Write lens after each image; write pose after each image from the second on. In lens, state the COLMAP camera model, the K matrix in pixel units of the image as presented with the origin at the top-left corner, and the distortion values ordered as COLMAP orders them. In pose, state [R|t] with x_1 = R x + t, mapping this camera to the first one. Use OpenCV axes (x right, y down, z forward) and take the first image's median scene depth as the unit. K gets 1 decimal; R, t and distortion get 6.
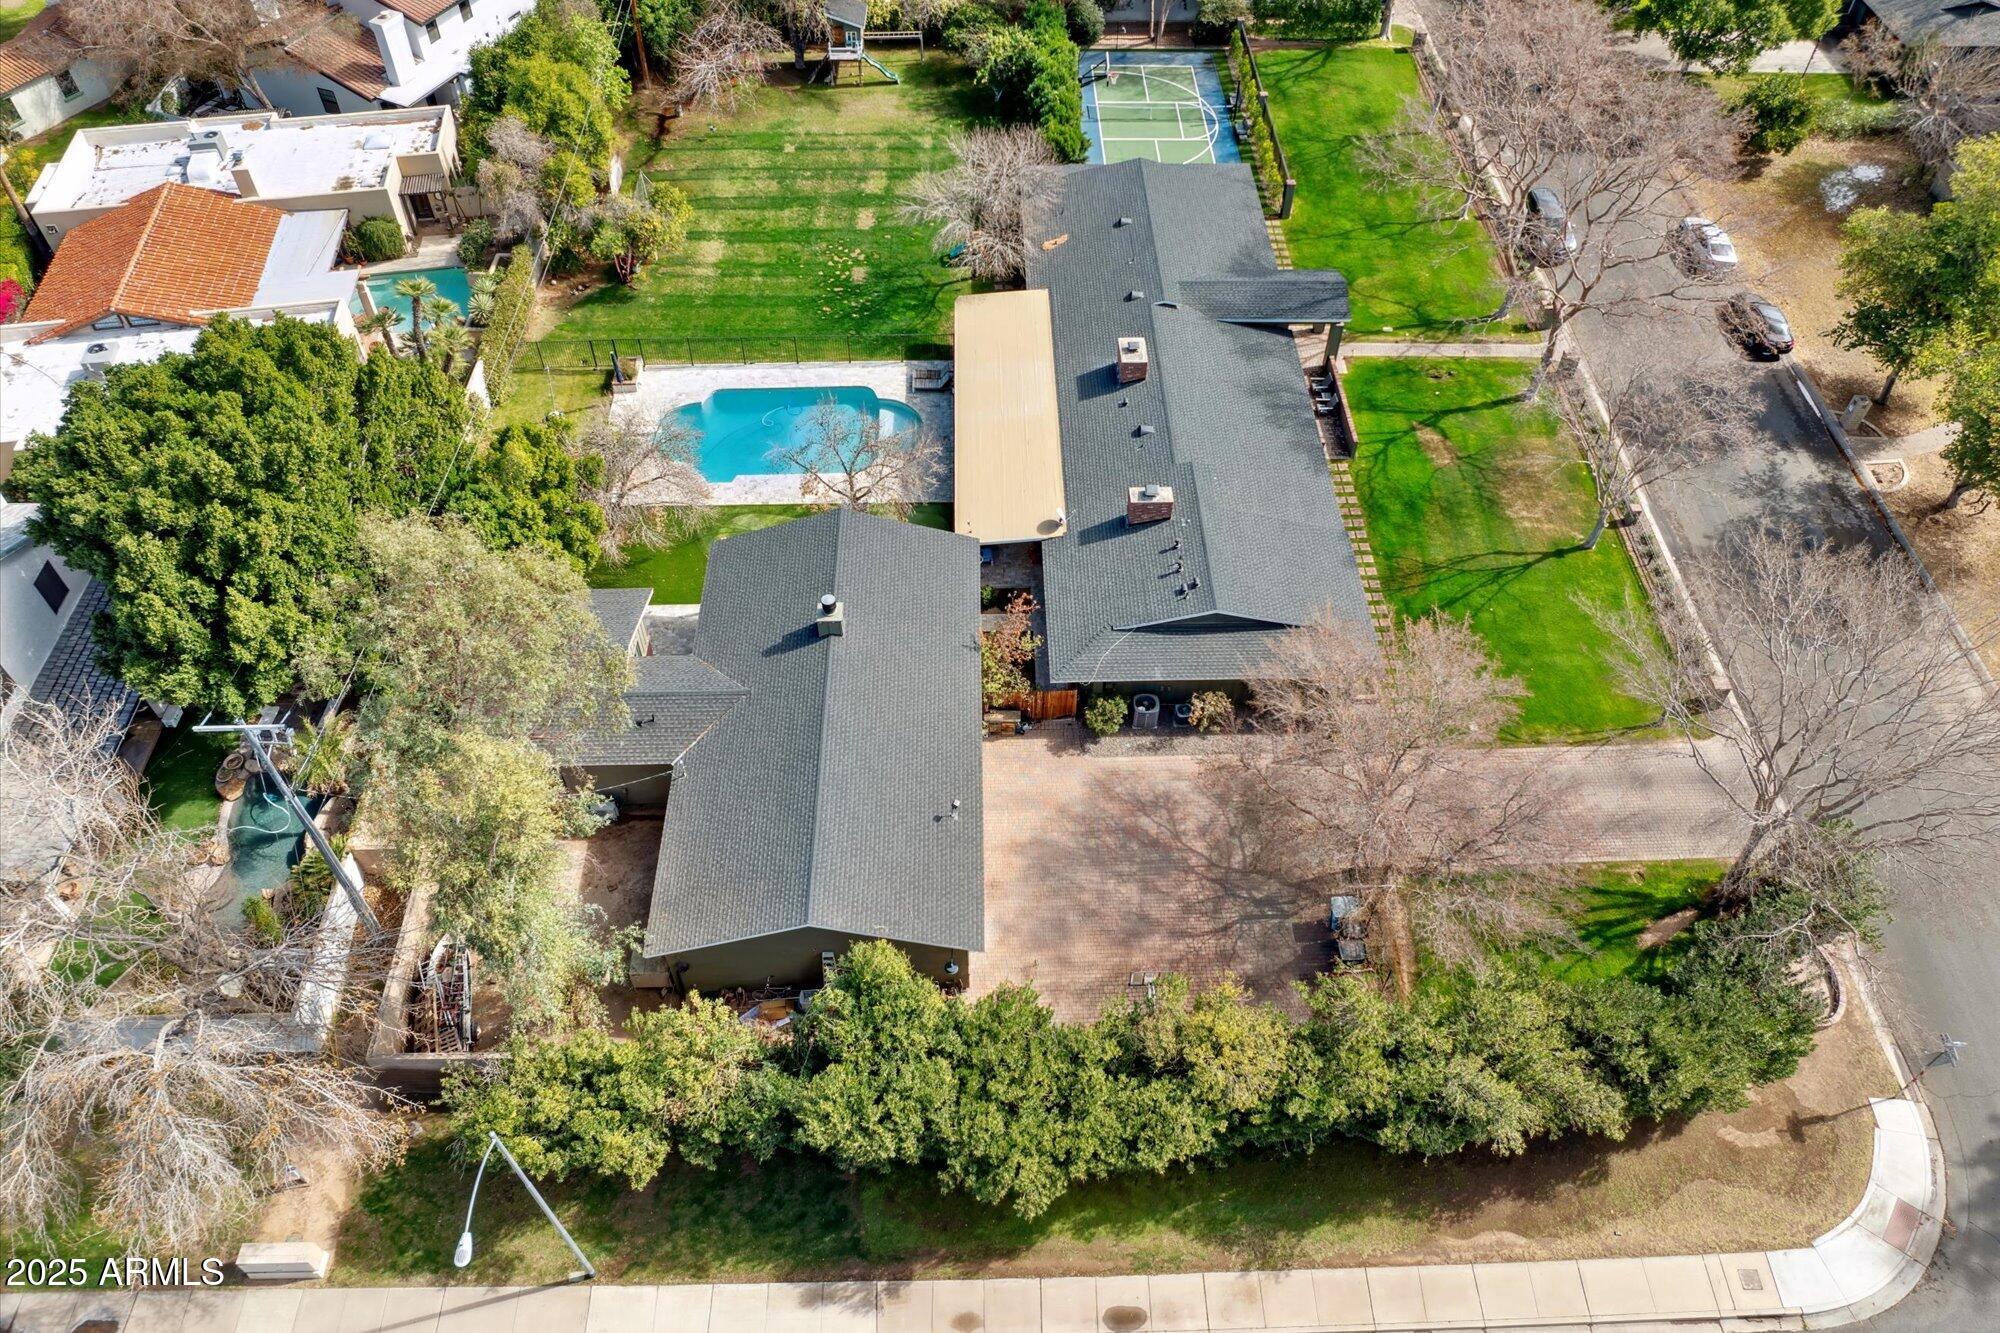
lens RADIAL K [[1409.1, 0, 1002.4], [0, 1409.1, 663.0], [0, 0, 1]] dist [-0.042351, 0.007880]
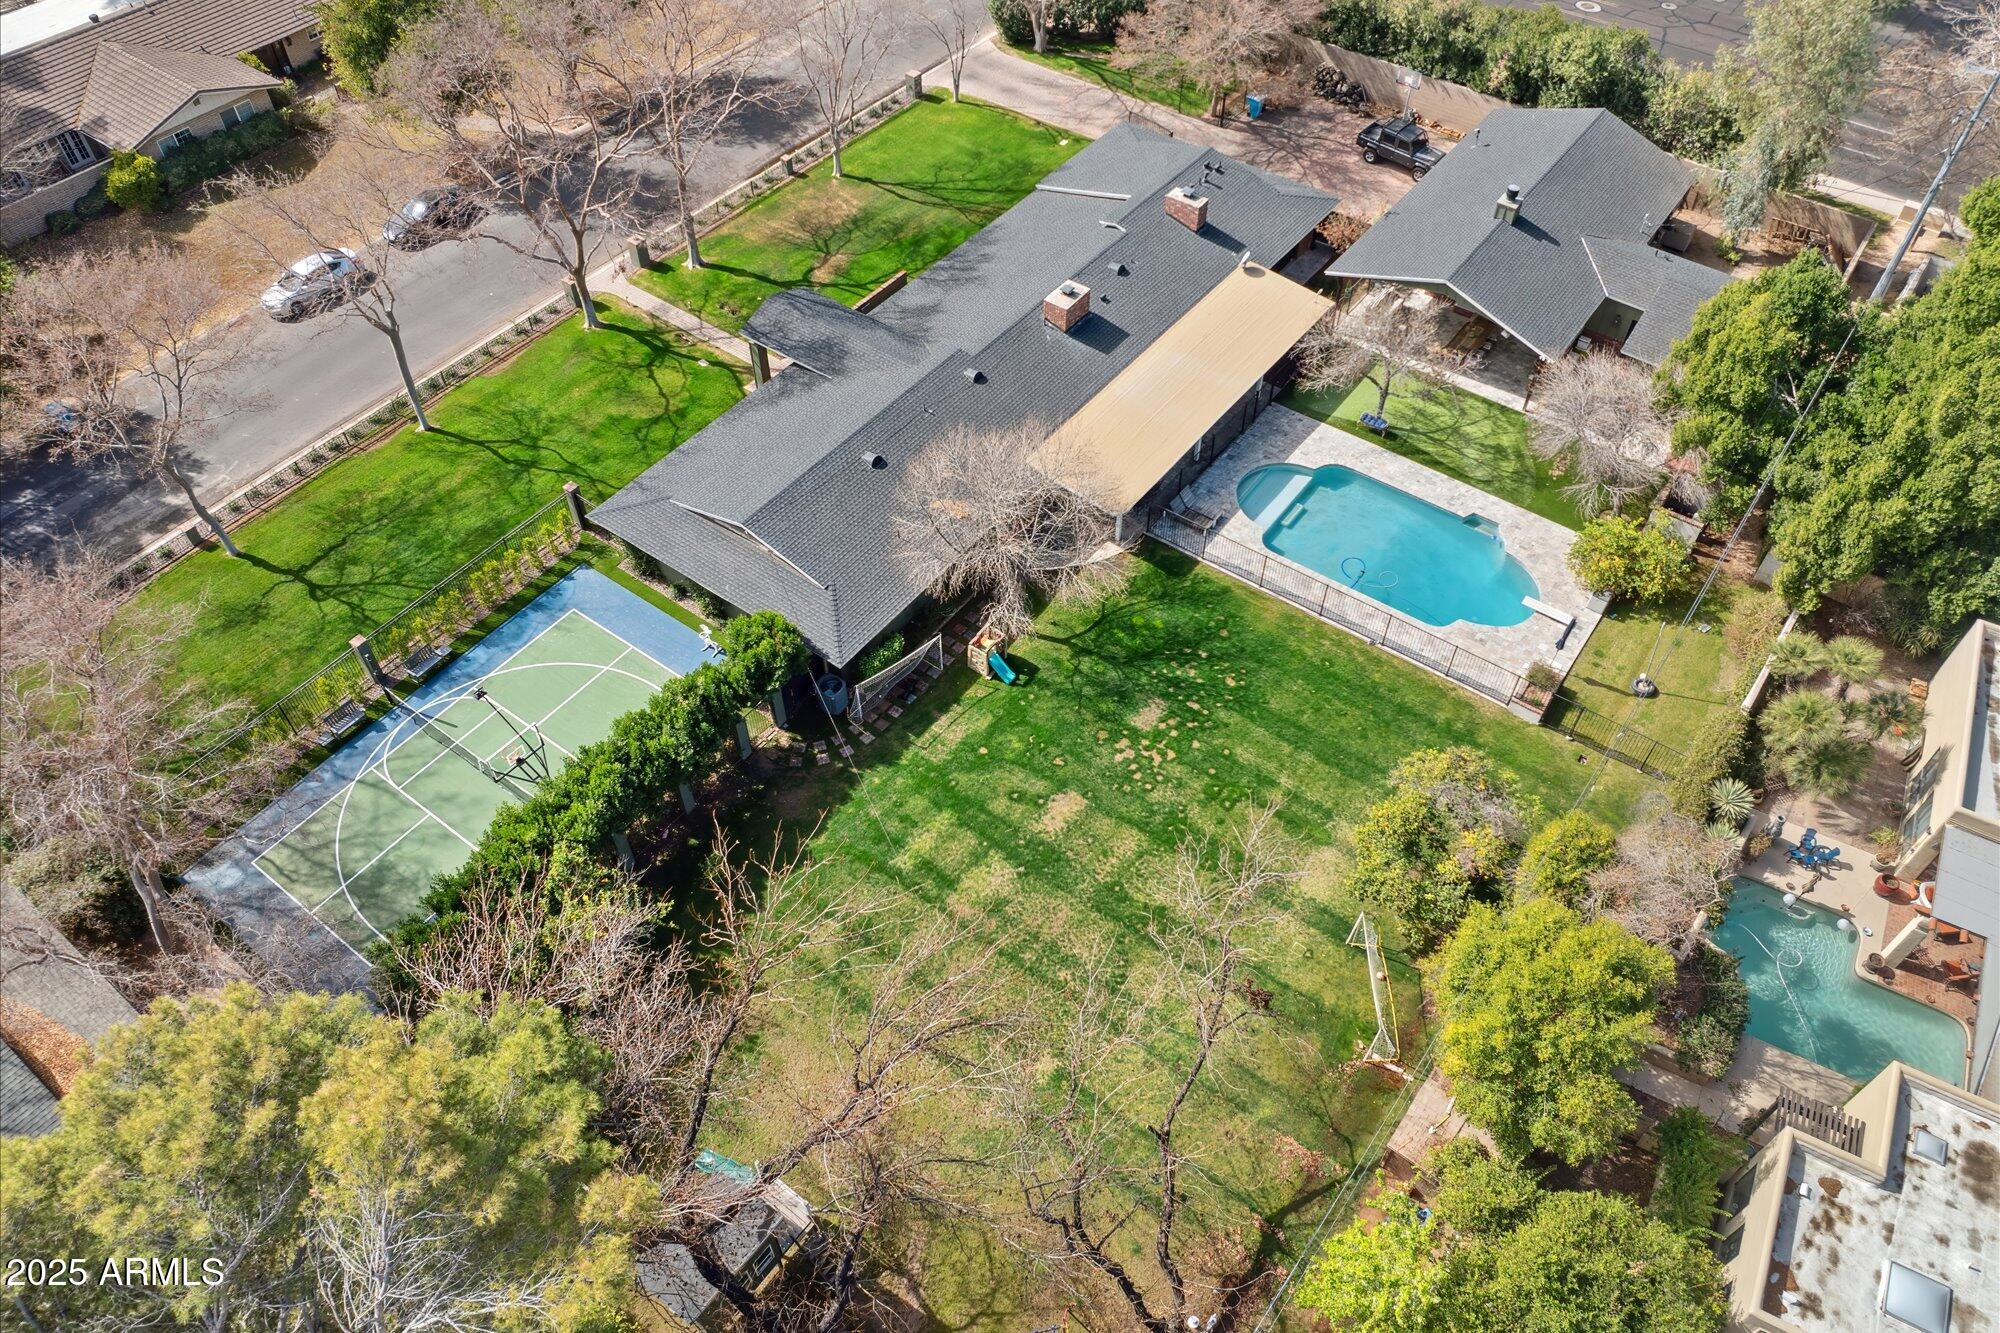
lens RADIAL K [[1409.1, 0, 1015.1], [0, 1409.1, 664.7], [0, 0, 1]] dist [-0.042351, 0.007880]
pose [[-0.792596, -0.468688, 0.390030, -0.334113], [0.455354, -0.029562, 0.889819, -0.999540], [-0.405518, 0.882869, 0.236849, 0.934672]]
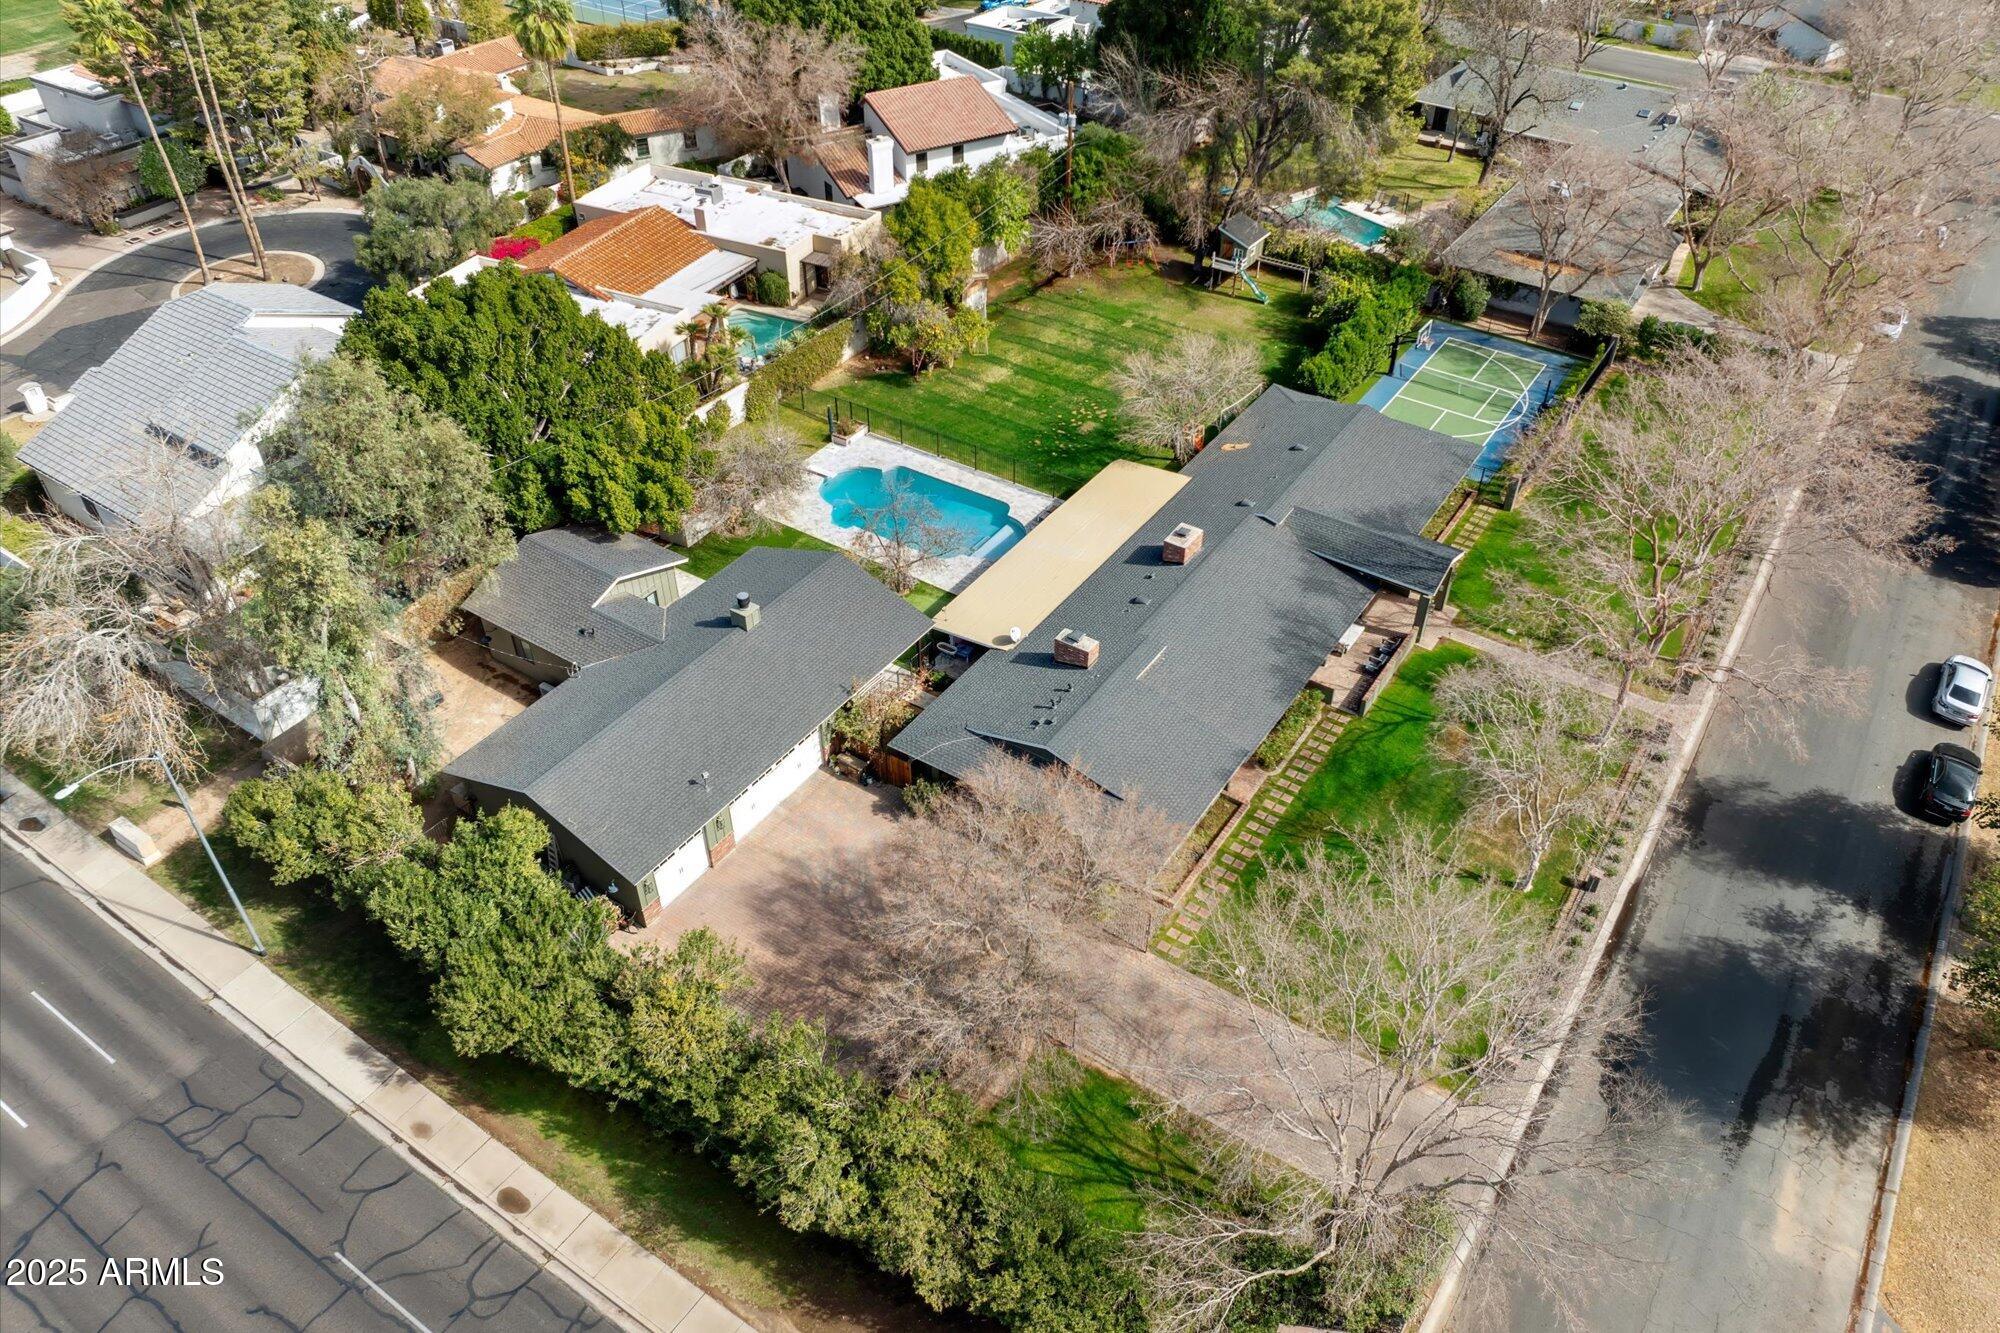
lens RADIAL K [[1409.1, 0, 1004.8], [0, 1409.1, 671.4], [0, 0, 1]] dist [-0.042351, 0.007880]
pose [[0.818346, 0.365498, -0.443532, 0.451642], [-0.433190, 0.899429, -0.058079, -0.010772], [0.377698, 0.239662, 0.894375, 0.028518]]
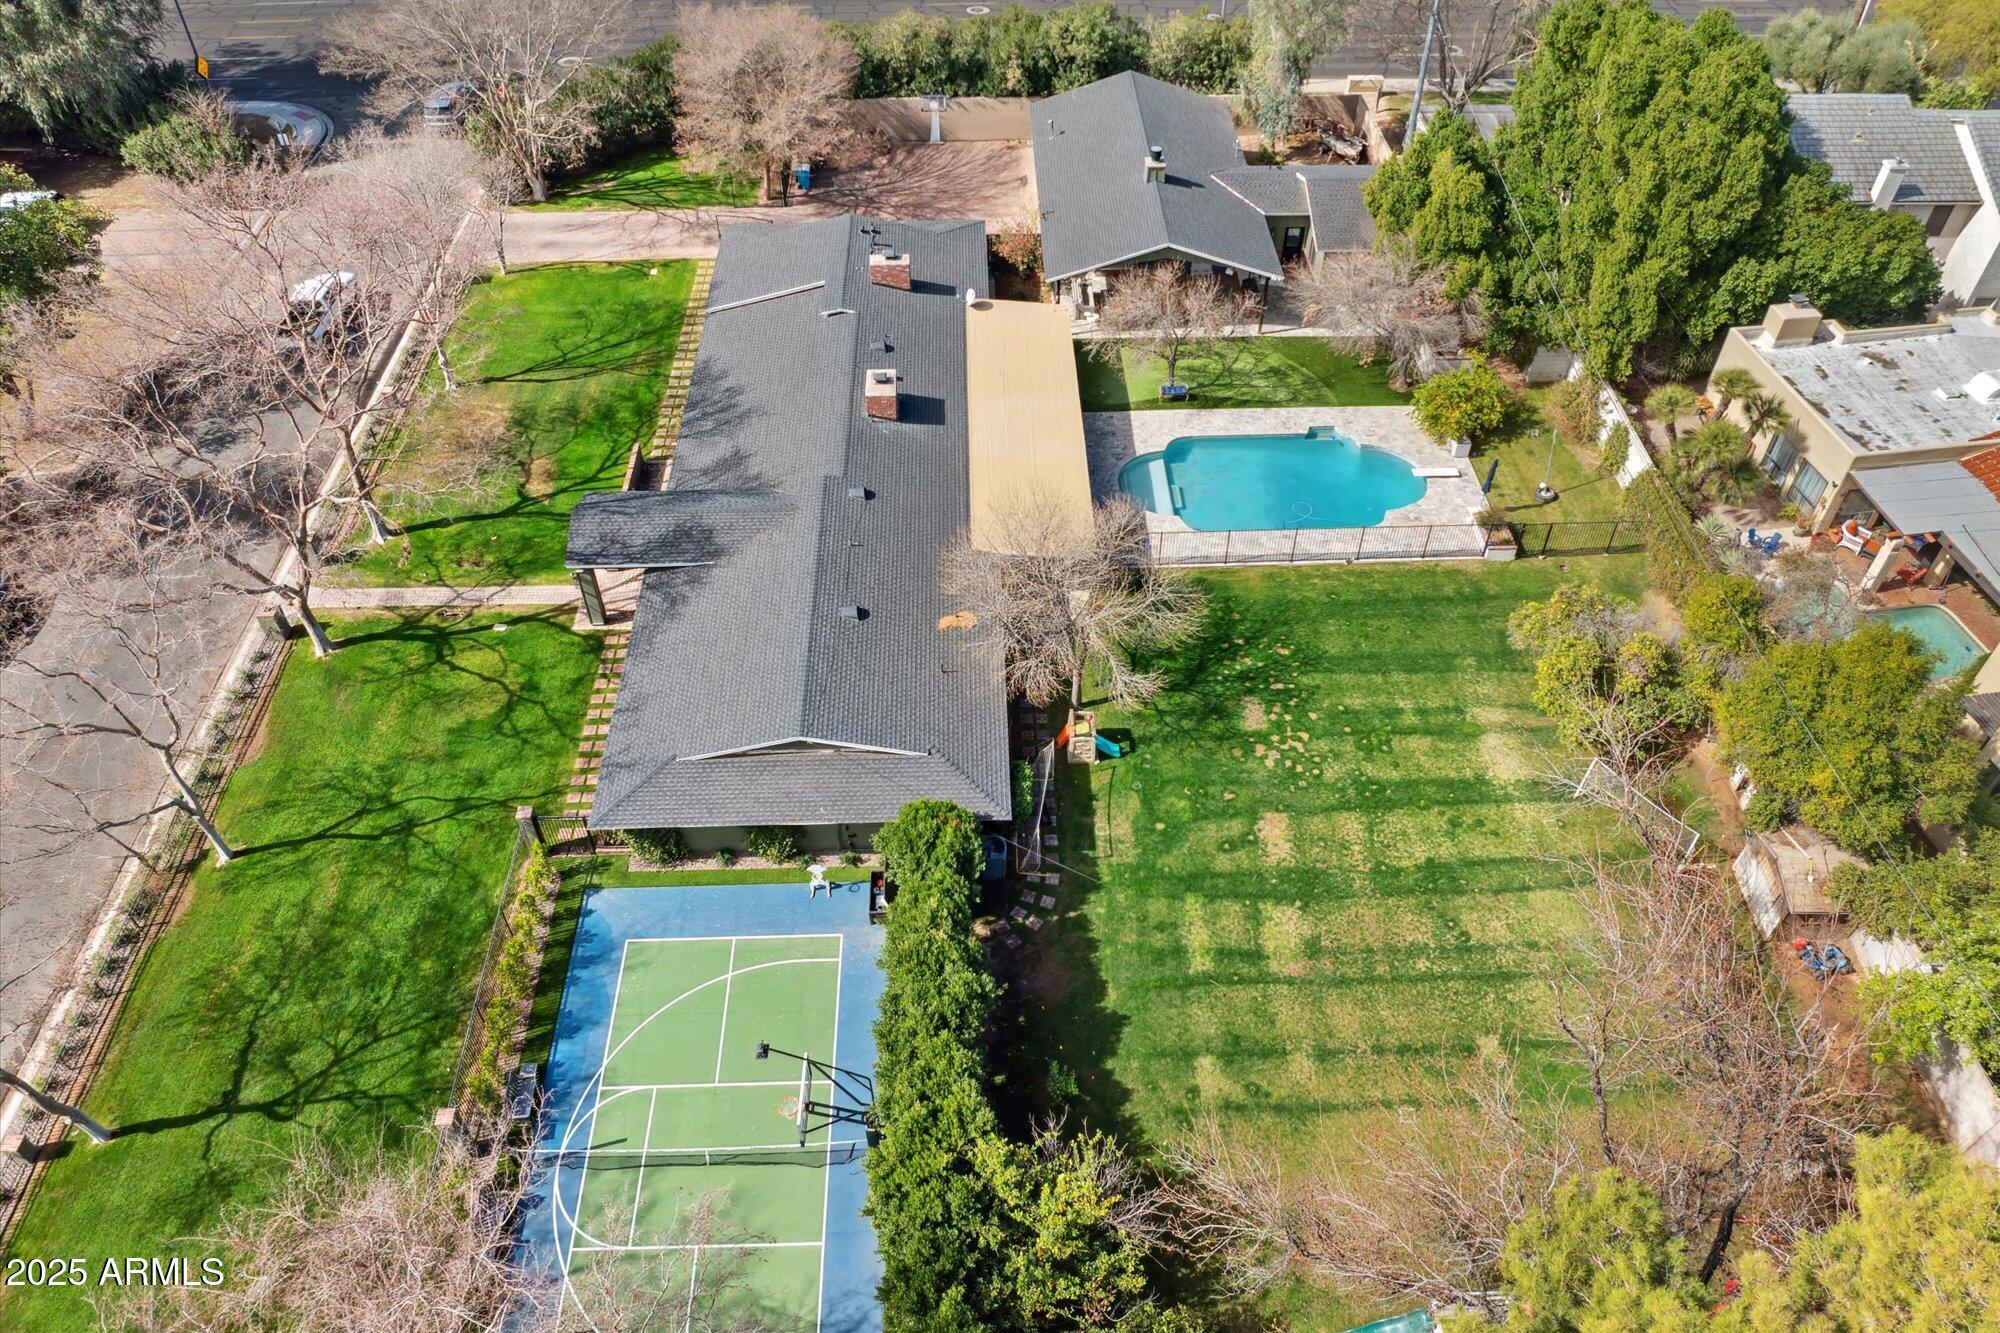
lens RADIAL K [[1409.1, 0, 1010.3], [0, 1409.1, 660.2], [0, 0, 1]] dist [-0.042351, 0.007880]
pose [[-0.999922, 0.000437, -0.012487, 0.021888], [-0.012484, -0.075725, 0.997051, -1.024090], [-0.000510, 0.997129, 0.075724, 1.022919]]
